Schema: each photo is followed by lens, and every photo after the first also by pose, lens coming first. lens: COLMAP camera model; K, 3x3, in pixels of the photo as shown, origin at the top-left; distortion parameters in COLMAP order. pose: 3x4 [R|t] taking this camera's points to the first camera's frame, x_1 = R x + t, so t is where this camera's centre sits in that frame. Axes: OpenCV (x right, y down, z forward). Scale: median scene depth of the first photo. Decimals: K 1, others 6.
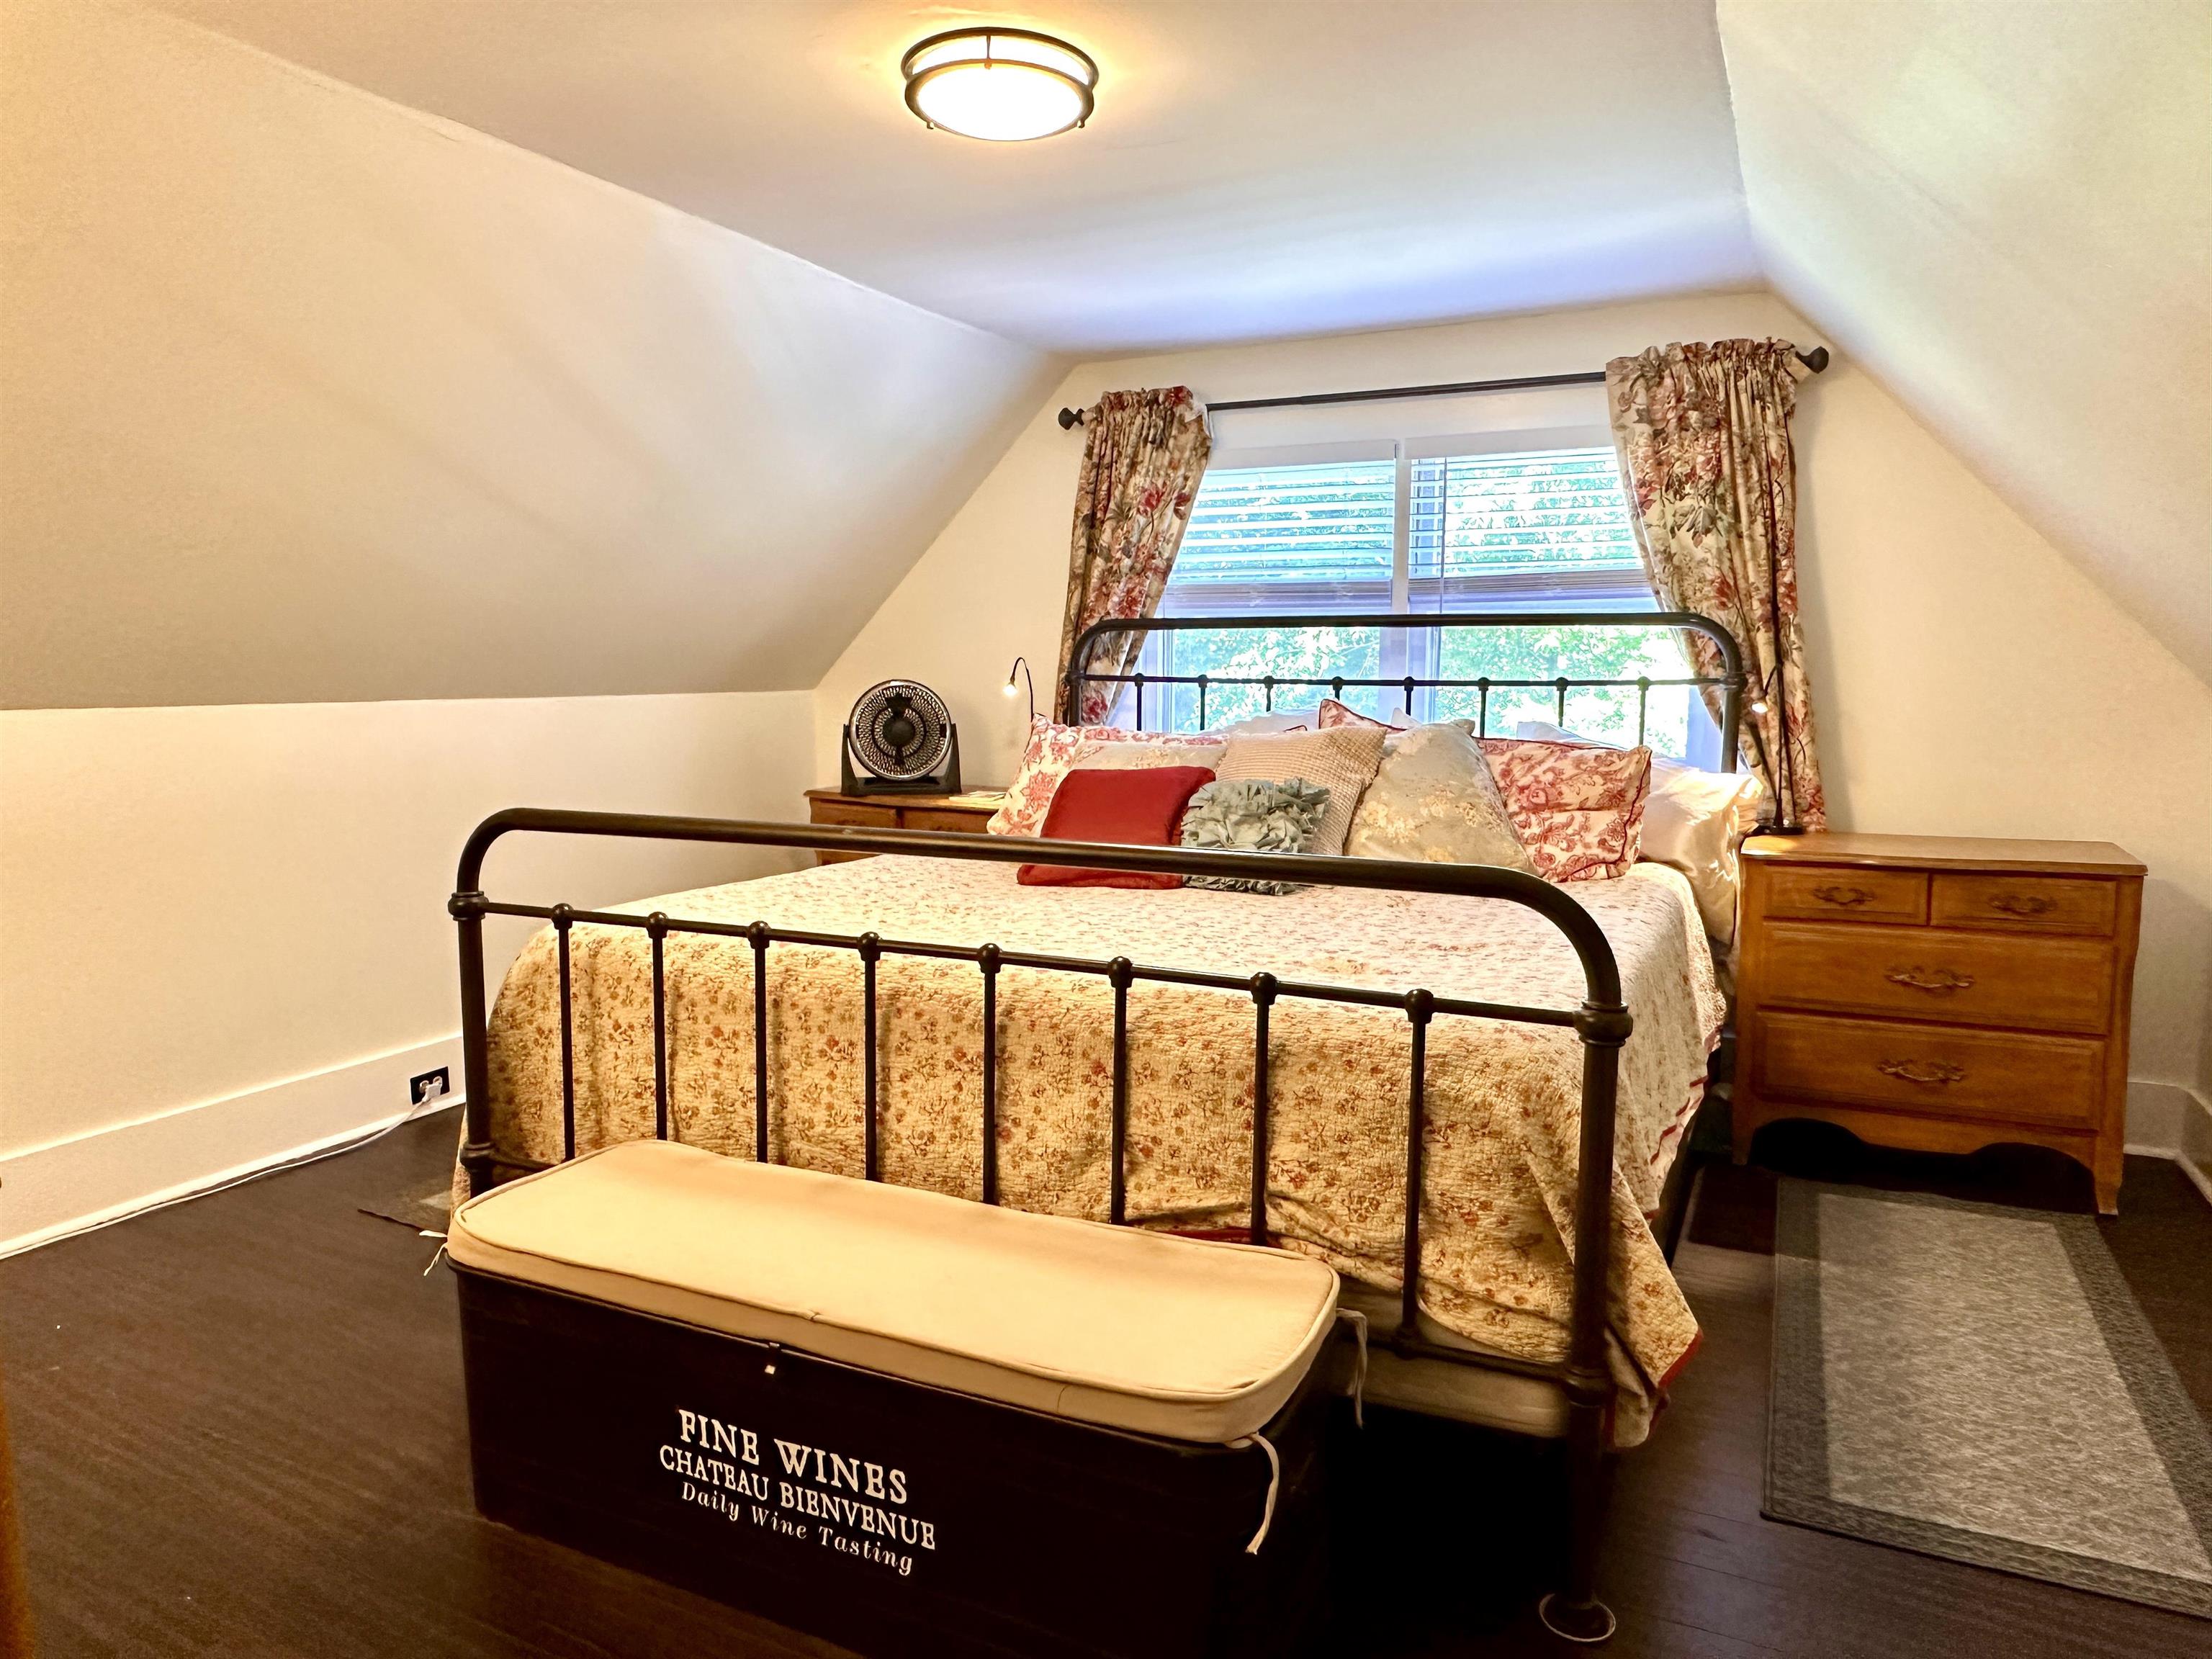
lens RADIAL K [[1423.8, 0, 1109.1], [0, 1423.8, 815.5], [0, 0, 1]] dist [-0.003138, -0.004073]
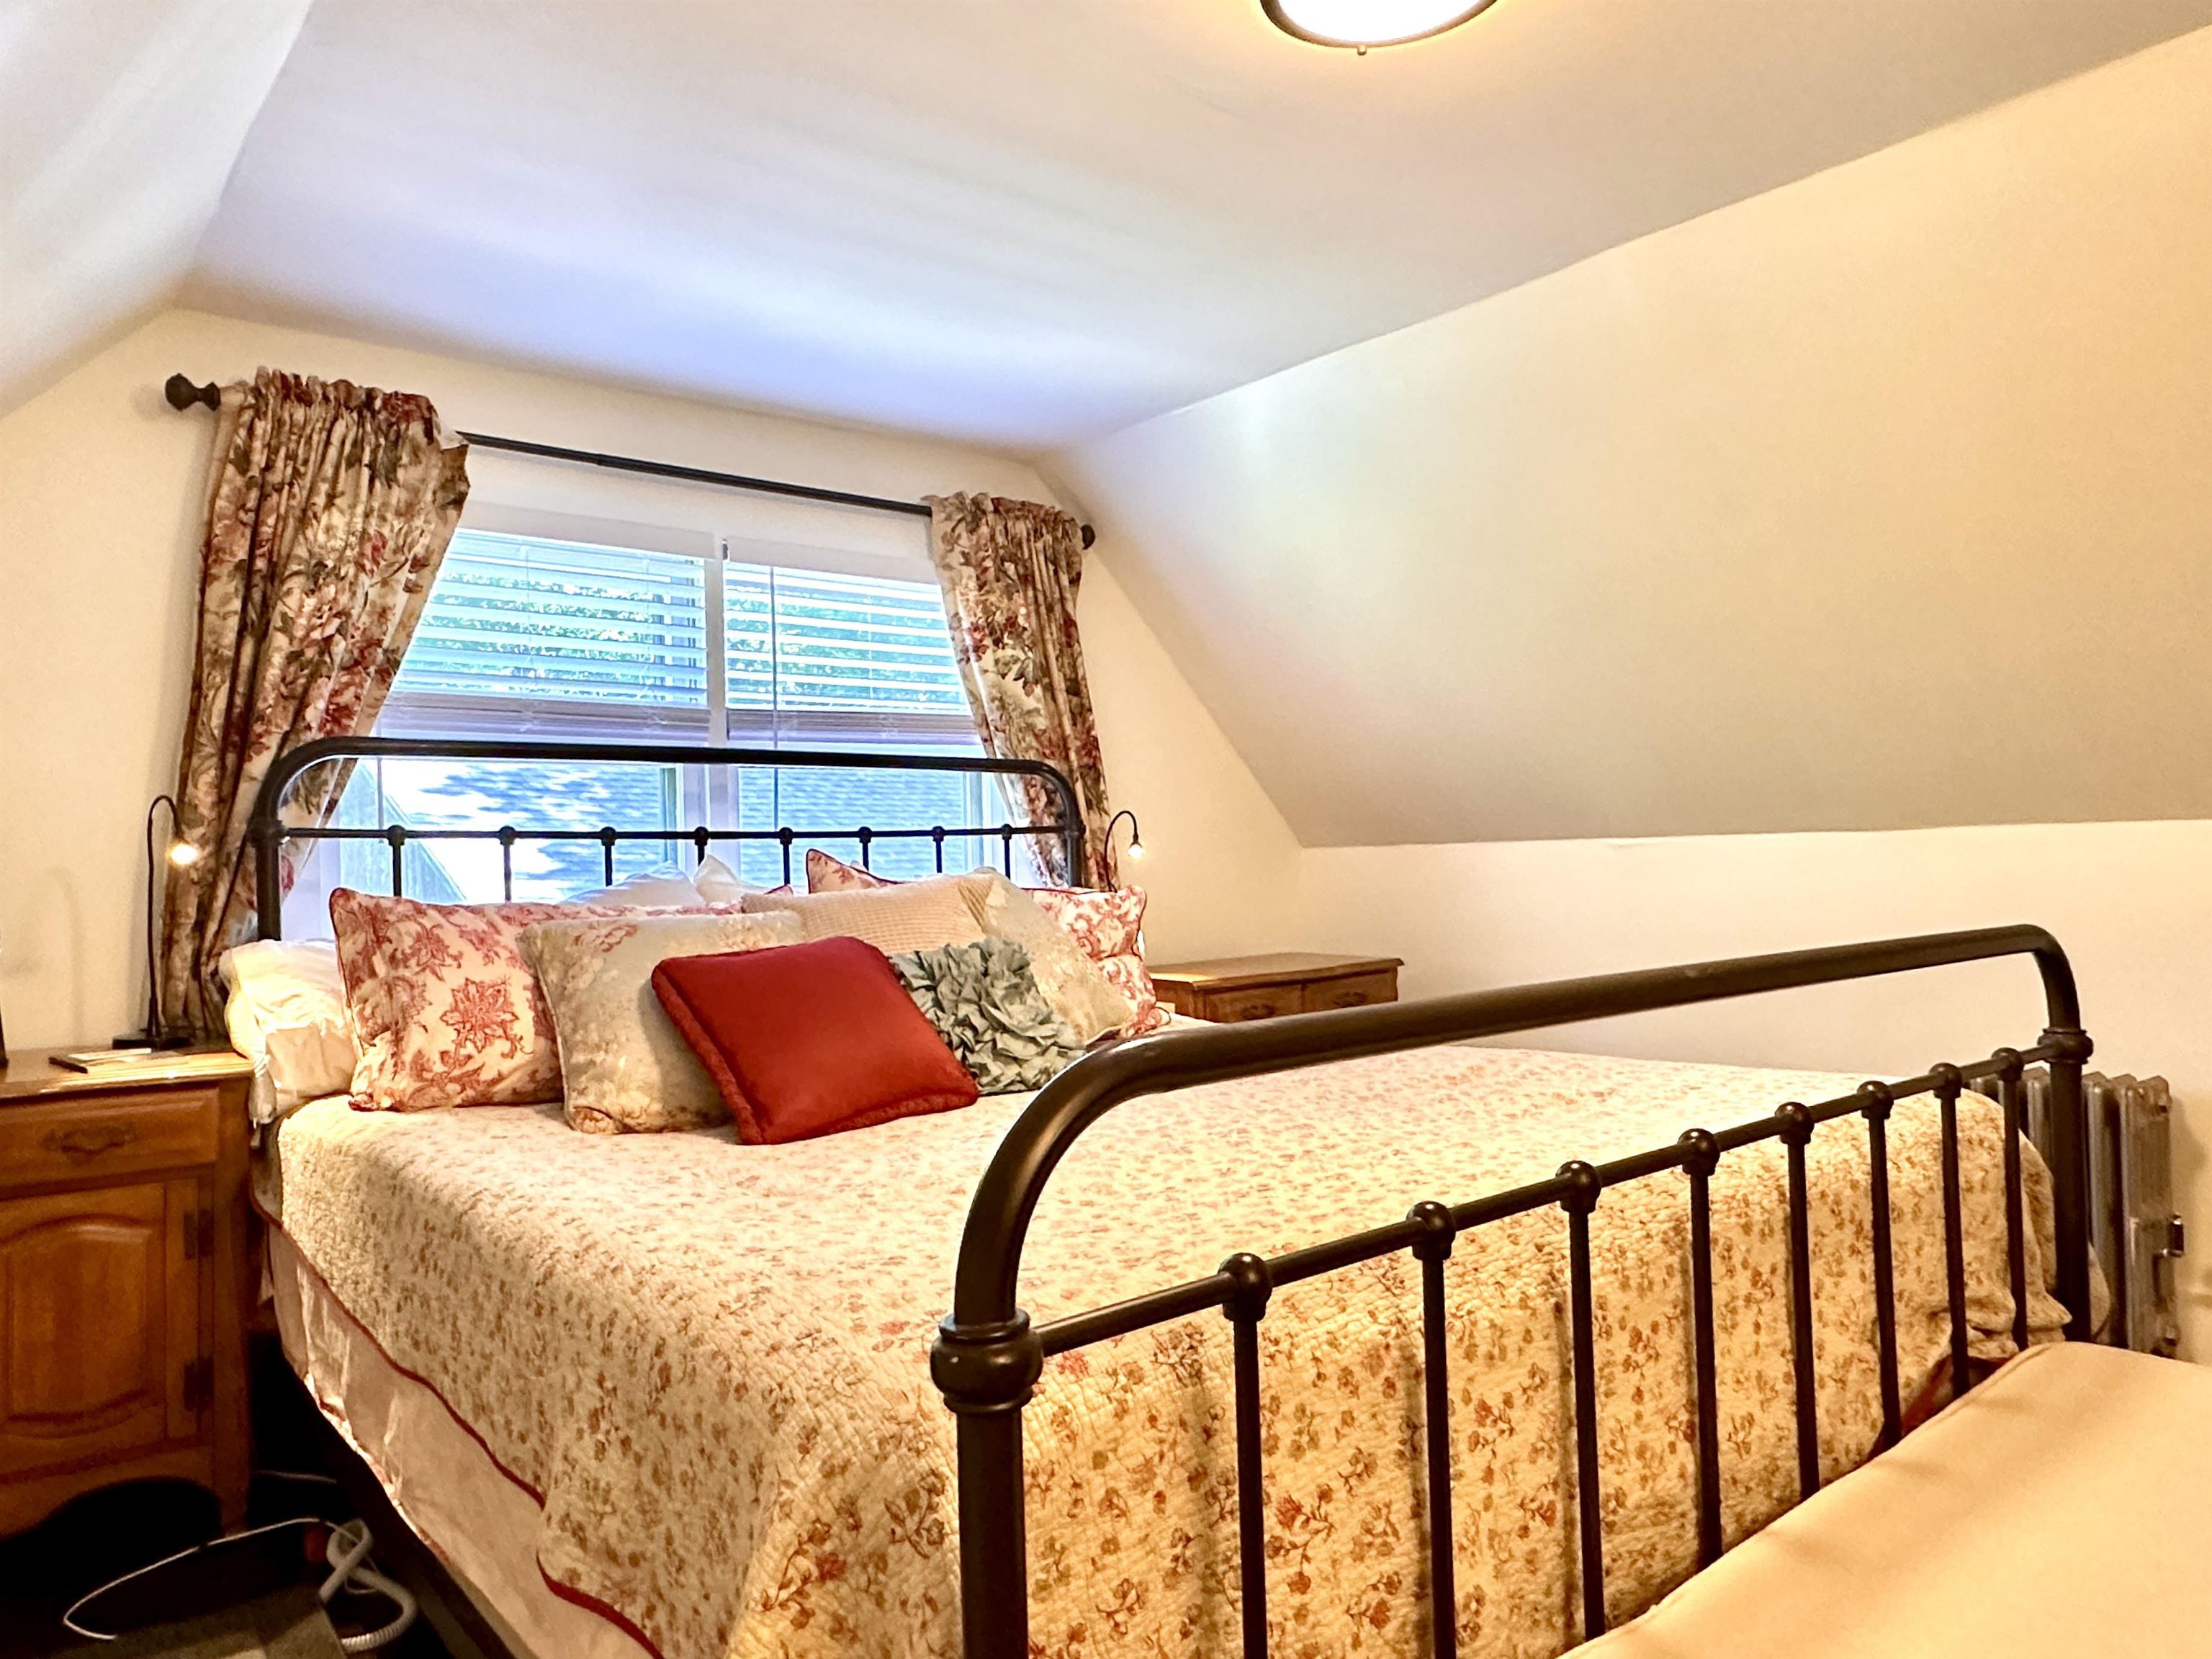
lens RADIAL K [[1448.8, 0, 1107.7], [0, 1448.8, 849.0], [0, 0, 1]] dist [-0.005164, 0.000311]
pose [[0.429697, -0.005496, 0.902956, -0.469924], [0.120241, 0.991424, -0.051186, -0.022482], [-0.894932, 0.130567, 0.426673, 0.511373]]
